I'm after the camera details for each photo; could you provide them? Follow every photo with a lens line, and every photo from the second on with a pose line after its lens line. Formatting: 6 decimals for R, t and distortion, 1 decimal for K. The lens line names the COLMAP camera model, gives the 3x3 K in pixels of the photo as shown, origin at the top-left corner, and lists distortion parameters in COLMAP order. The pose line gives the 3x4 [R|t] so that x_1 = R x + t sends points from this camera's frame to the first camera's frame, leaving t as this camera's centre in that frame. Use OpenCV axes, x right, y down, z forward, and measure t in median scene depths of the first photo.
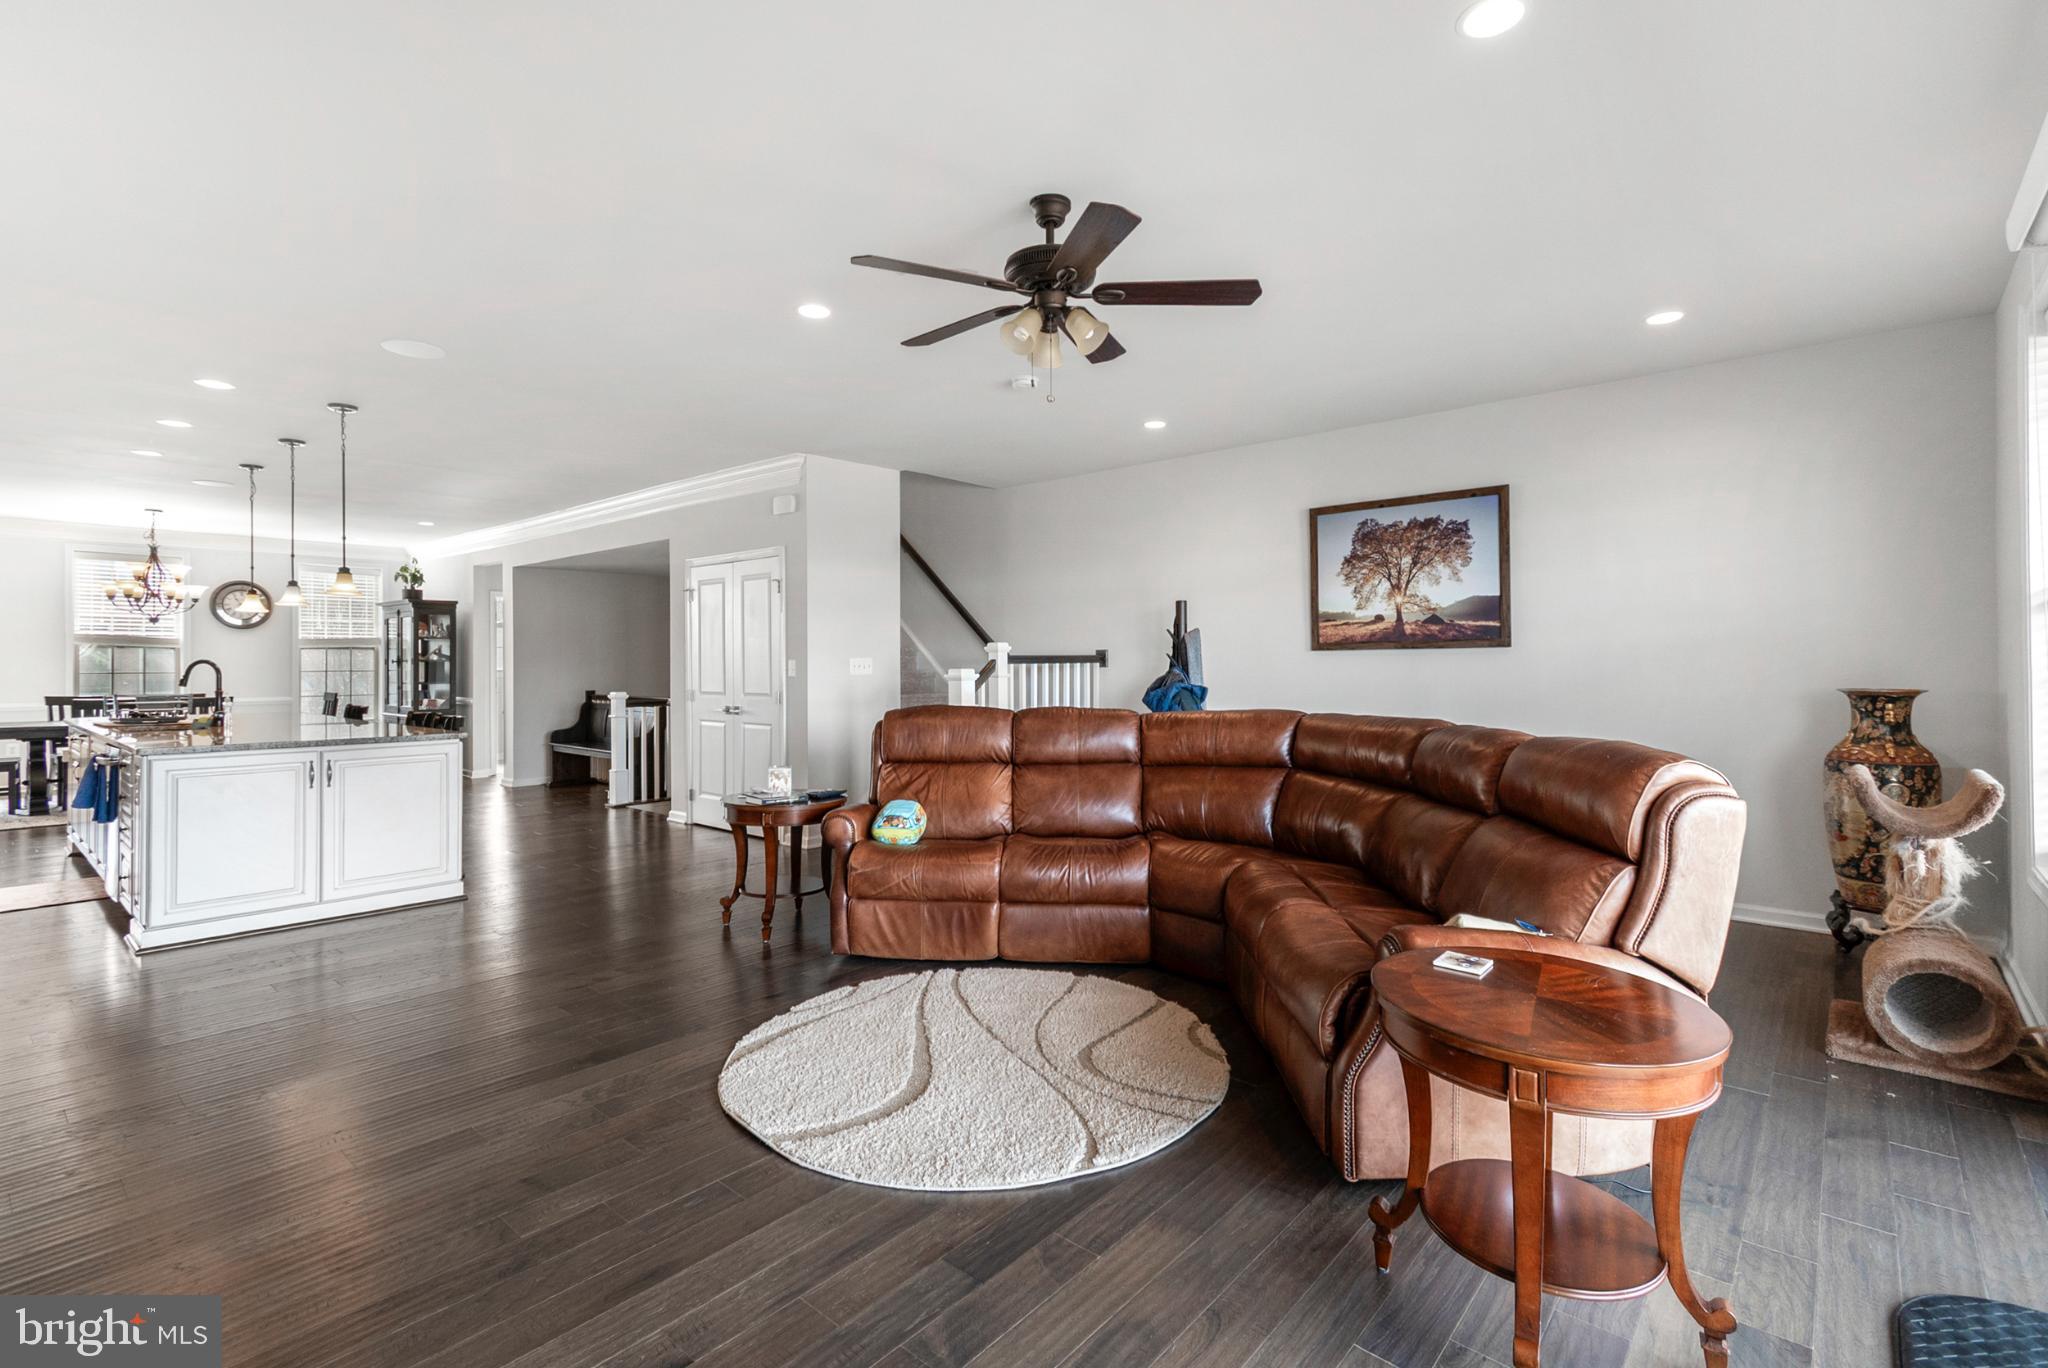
lens RADIAL K [[929.9, 0, 1039.9], [0, 929.9, 661.0], [0, 0, 1]] dist [0.015198, 0.000132]
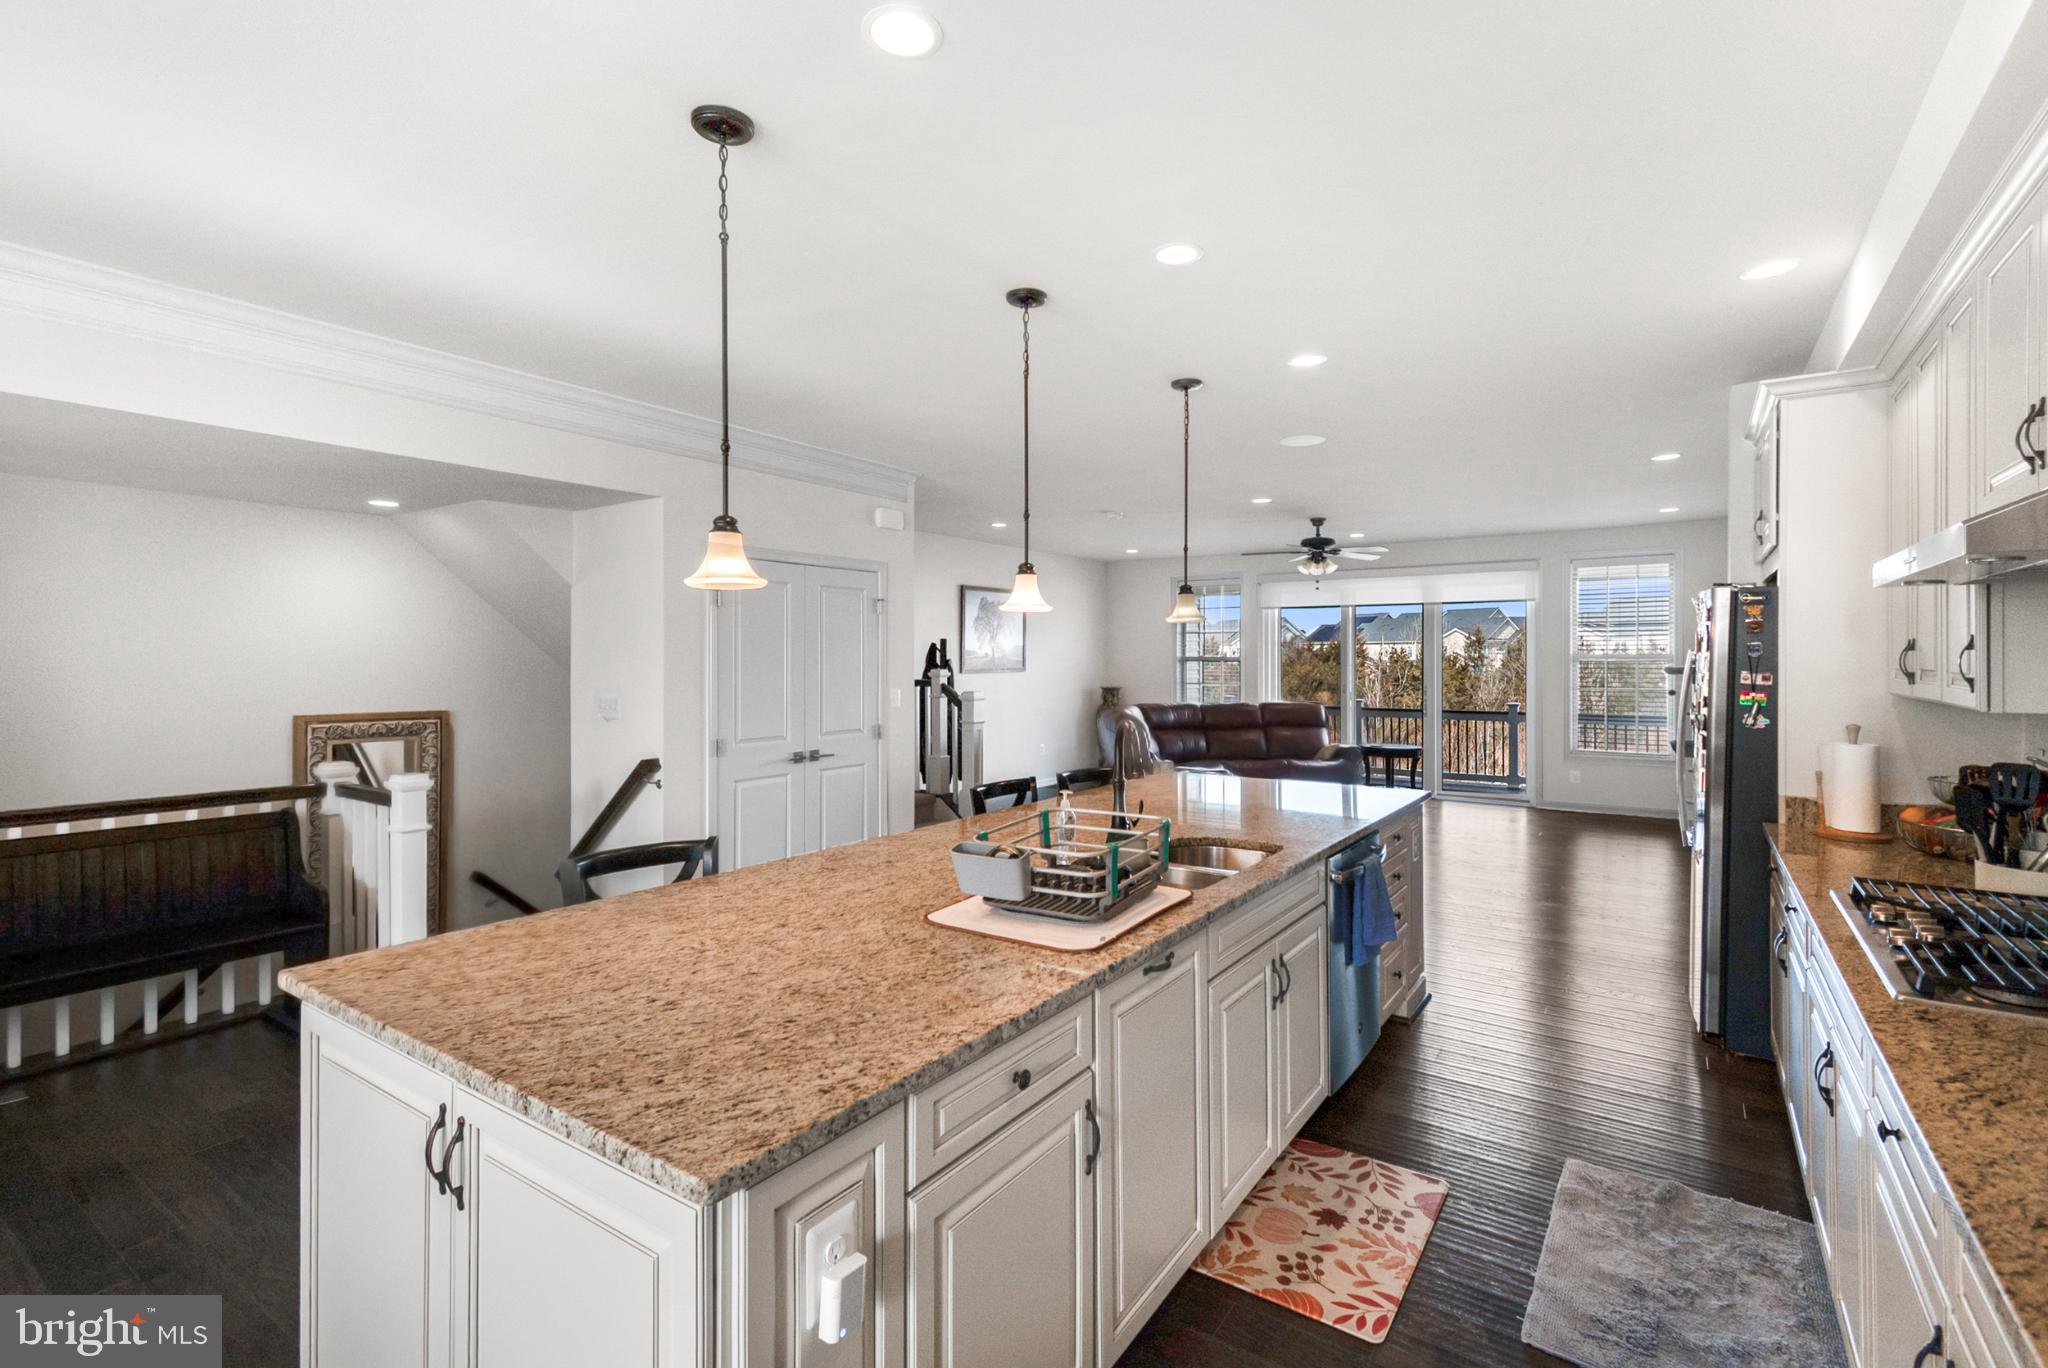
lens RADIAL K [[936.5, 0, 1023.9], [0, 936.5, 653.8], [0, 0, 1]] dist [-0.000613, -0.000101]
pose [[-0.114749, 0.010134, 0.993343, -1.423283], [-0.000663, 0.999947, -0.010278, -0.030543], [-0.993394, -0.001837, -0.114736, 1.160498]]
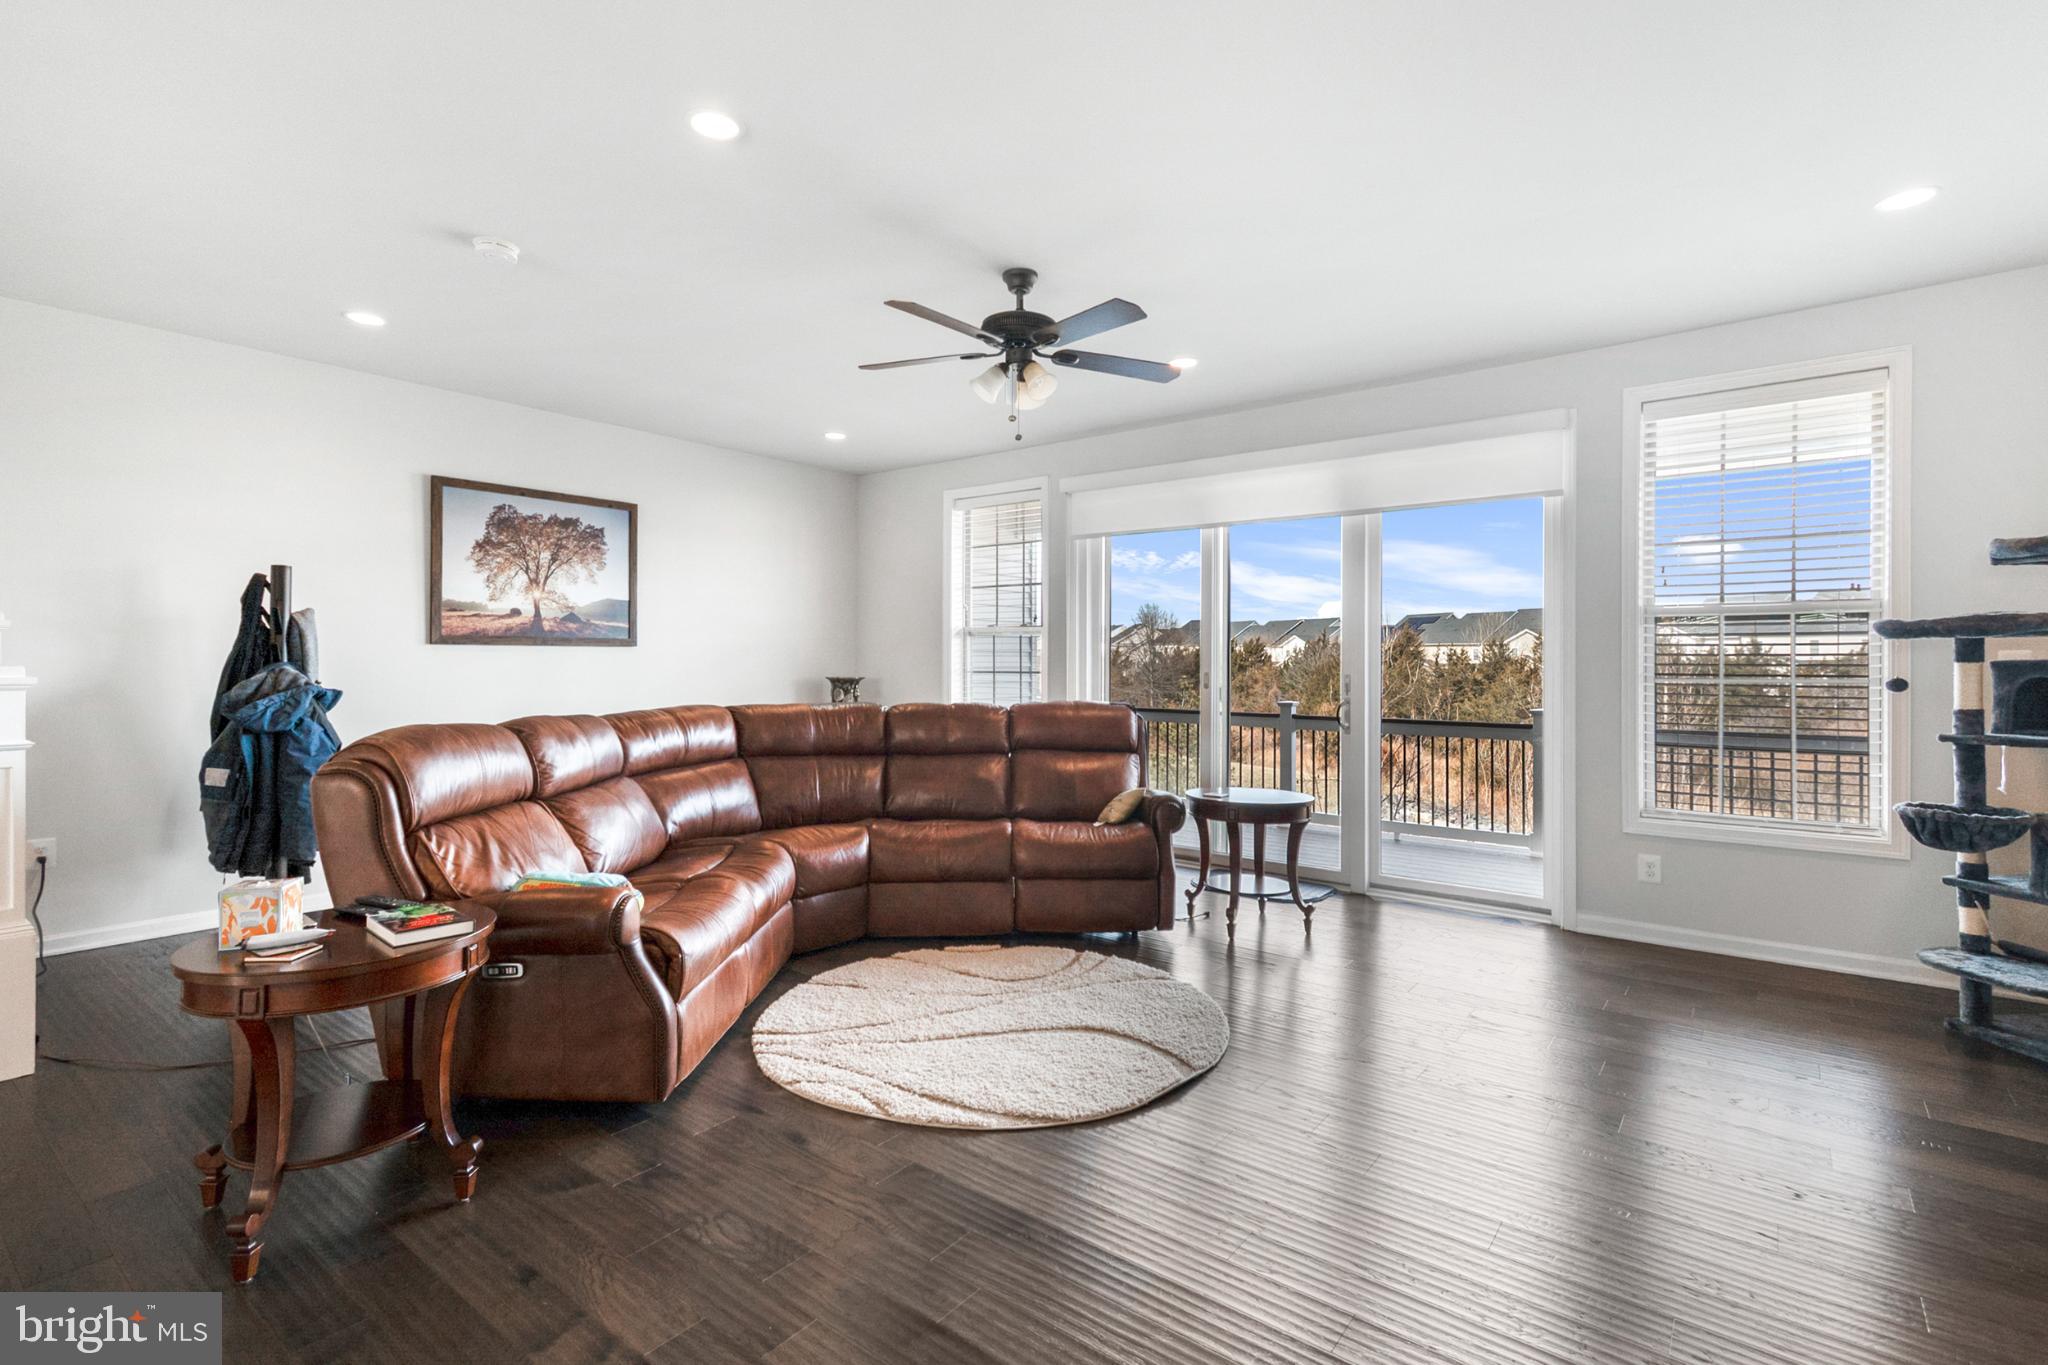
lens RADIAL K [[936.5, 0, 1023.9], [0, 936.5, 652.3], [0, 0, 1]] dist [-0.000613, -0.000101]
pose [[-0.053560, 0.014538, 0.998459, -0.623292], [-0.005107, 0.999877, -0.014832, 0.006342], [-0.998552, -0.005893, -0.053479, 0.550246]]
